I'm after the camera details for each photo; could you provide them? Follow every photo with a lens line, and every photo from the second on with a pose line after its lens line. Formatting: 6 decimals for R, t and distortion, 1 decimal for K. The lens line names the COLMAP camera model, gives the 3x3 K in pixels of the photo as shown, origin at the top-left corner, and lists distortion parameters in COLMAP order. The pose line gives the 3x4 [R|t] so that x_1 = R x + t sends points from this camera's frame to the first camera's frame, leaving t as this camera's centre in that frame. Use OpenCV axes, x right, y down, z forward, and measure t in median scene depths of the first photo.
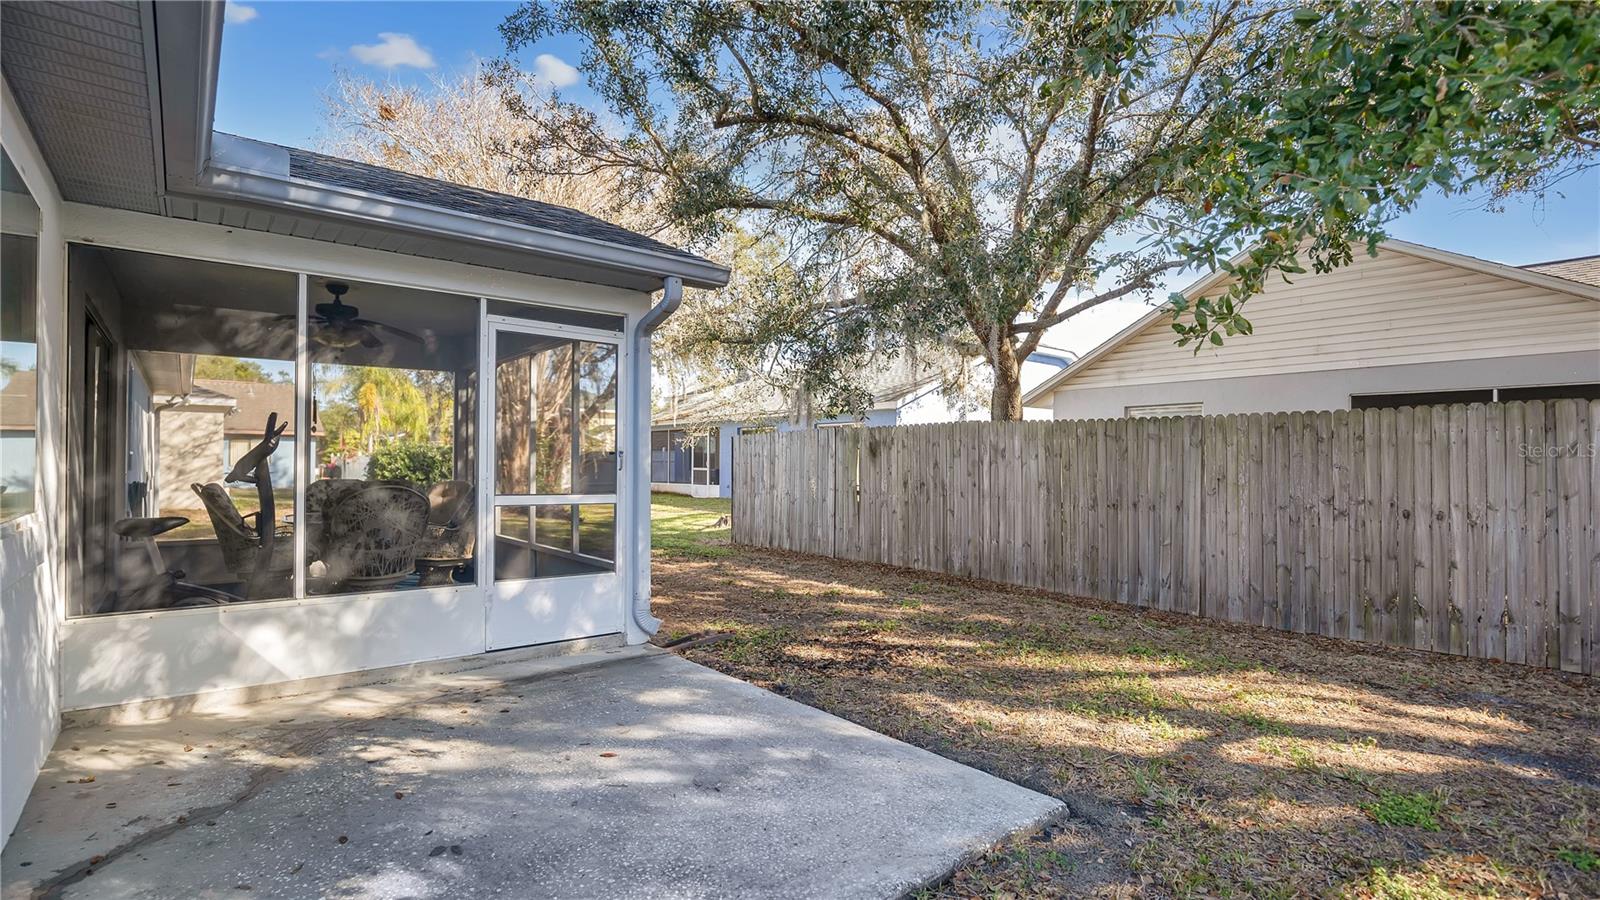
lens RADIAL K [[752.8, 0, 803.9], [0, 752.8, 453.4], [0, 0, 1]] dist [-0.024156, 0.000173]
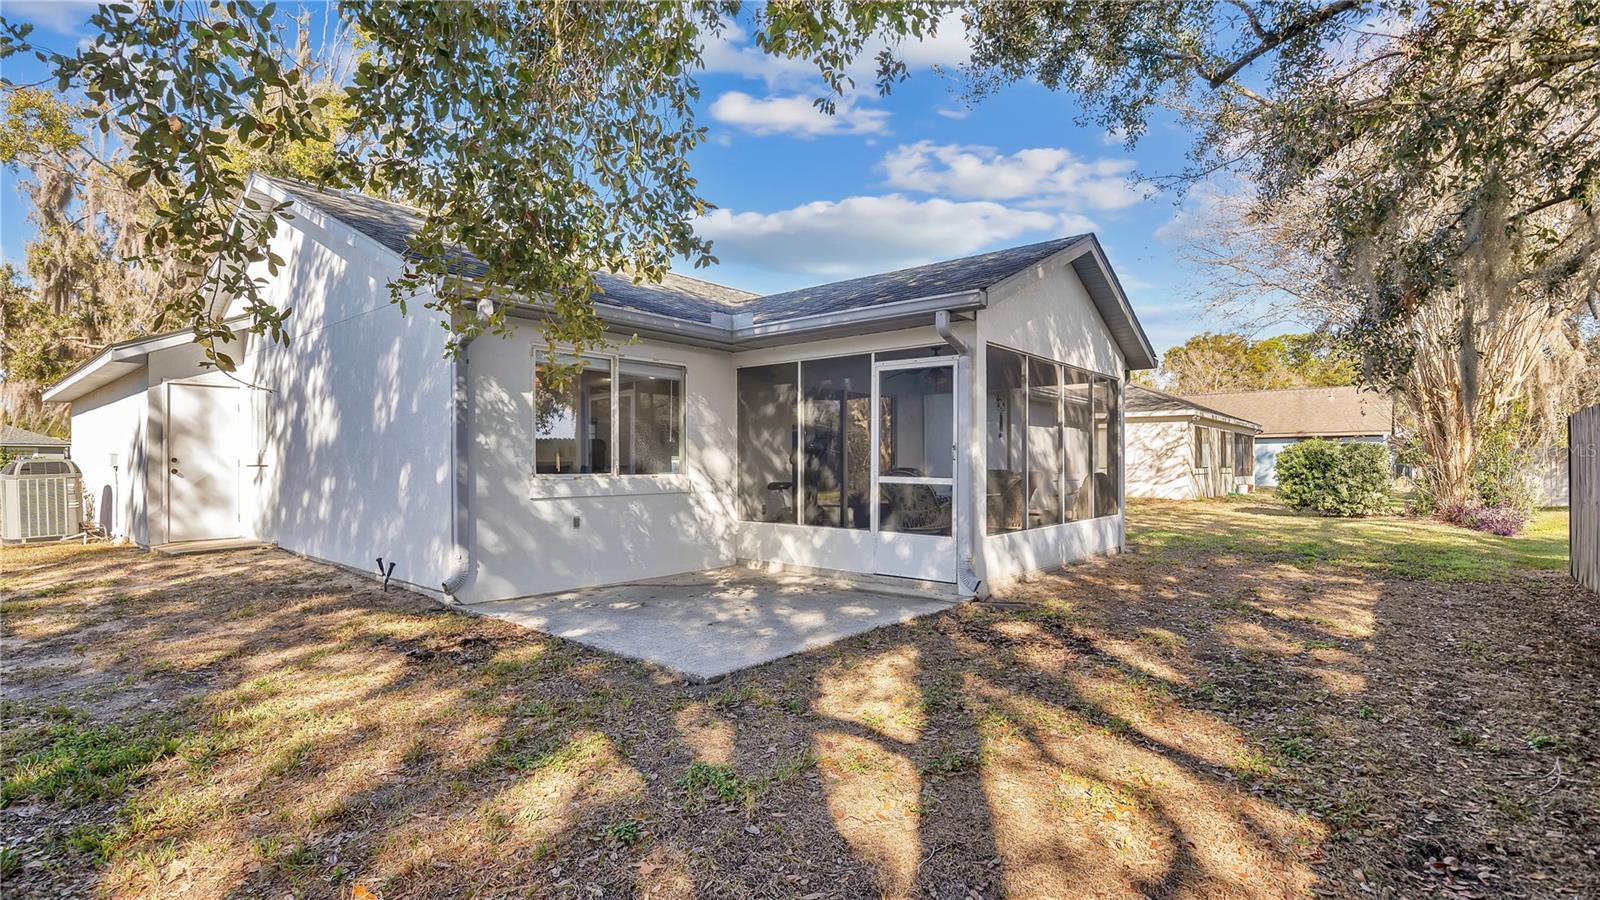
lens RADIAL K [[752.8, 0, 802.9], [0, 752.8, 459.0], [0, 0, 1]] dist [-0.024156, 0.000173]
pose [[0.173293, -0.010694, -0.984812, 1.148971], [0.014082, 0.999866, -0.008379, 0.031813], [0.984770, -0.012416, 0.173420, 0.580191]]
